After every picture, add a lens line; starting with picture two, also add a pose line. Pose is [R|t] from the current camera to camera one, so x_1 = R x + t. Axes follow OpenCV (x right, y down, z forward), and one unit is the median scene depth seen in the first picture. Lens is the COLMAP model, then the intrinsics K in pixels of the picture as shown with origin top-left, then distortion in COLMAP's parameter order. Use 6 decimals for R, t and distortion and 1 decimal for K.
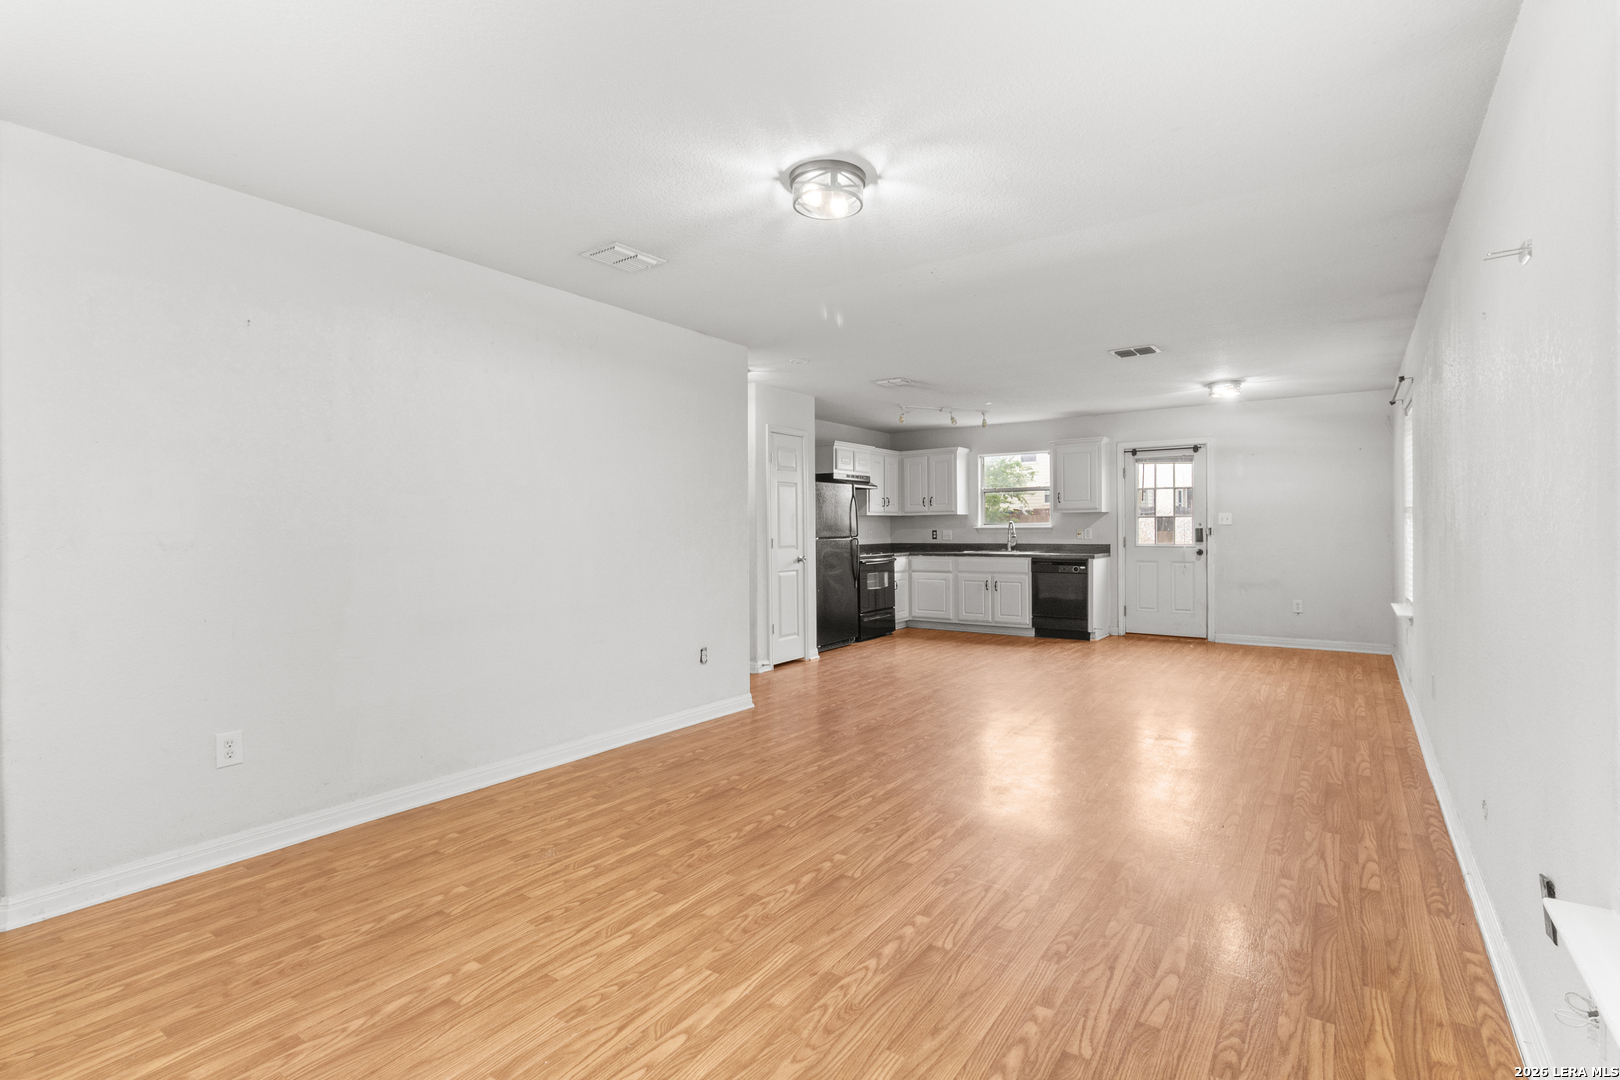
lens RADIAL K [[759.3, 0, 841.7], [0, 759.3, 530.3], [0, 0, 1]] dist [0.001501, 0.001126]
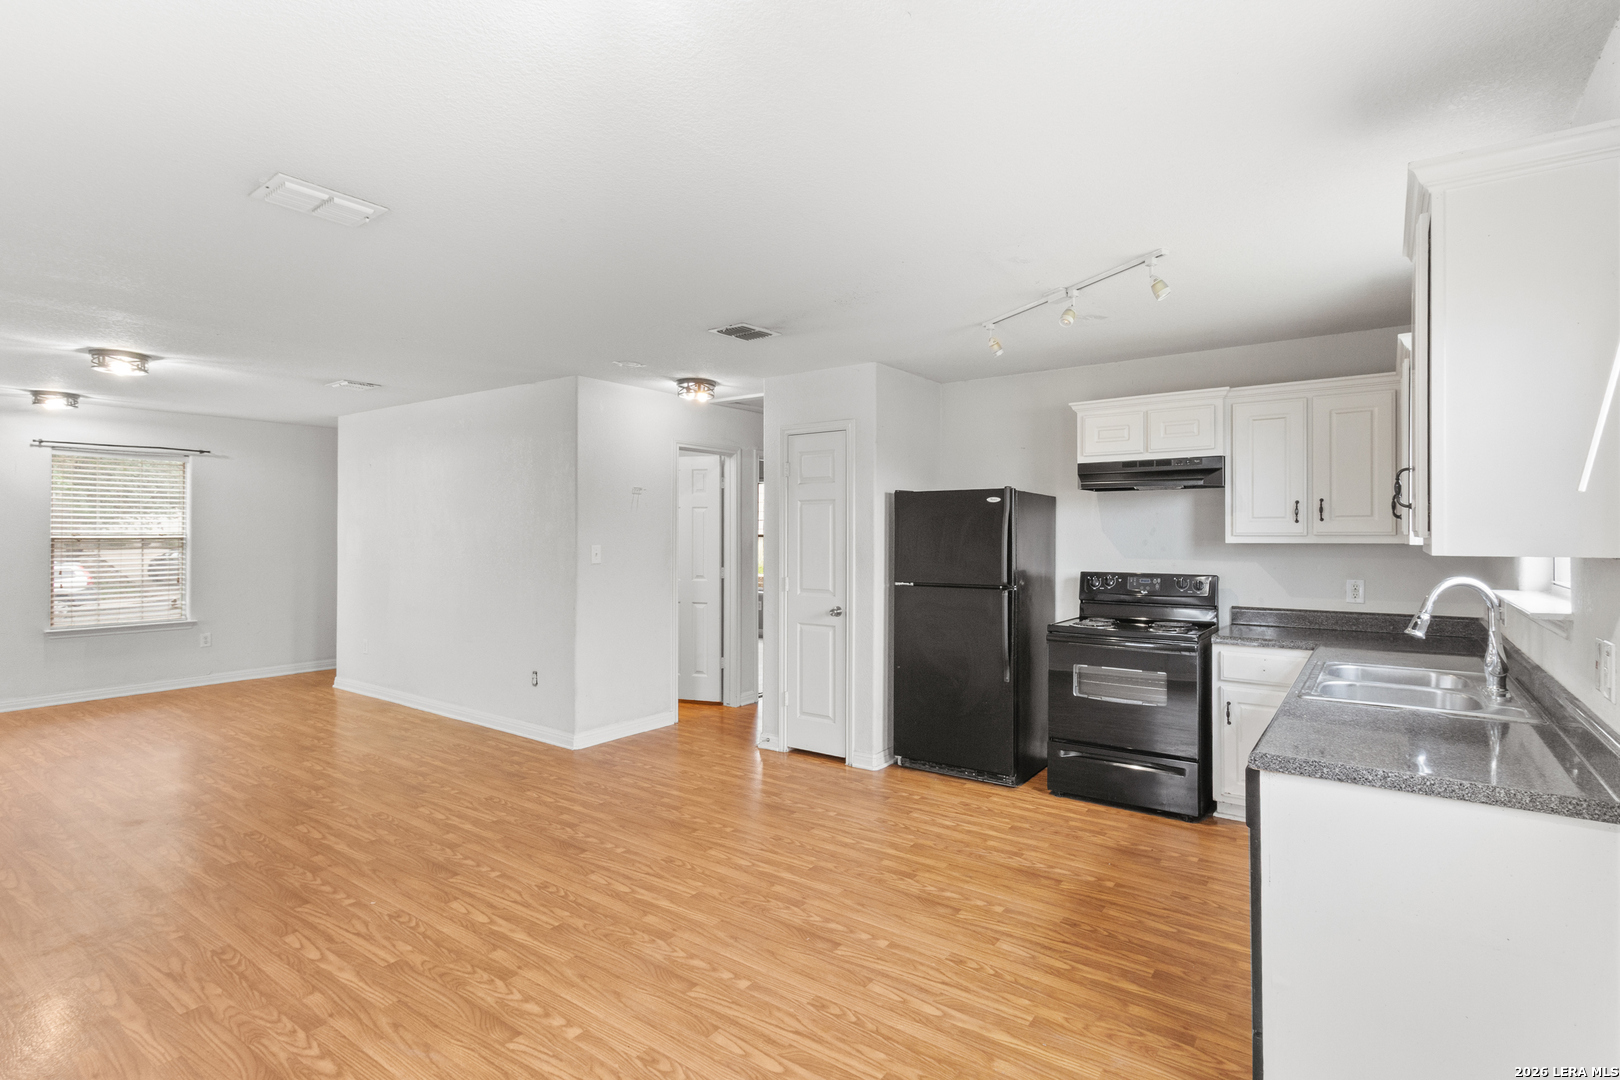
lens RADIAL K [[759.3, 0, 821.9], [0, 759.3, 530.7], [0, 0, 1]] dist [0.001501, 0.001126]
pose [[-0.019253, -0.000839, -0.999814, 0.613204], [-0.002933, 0.999995, -0.000783, -0.029510], [0.999810, 0.002917, -0.019255, 0.977822]]
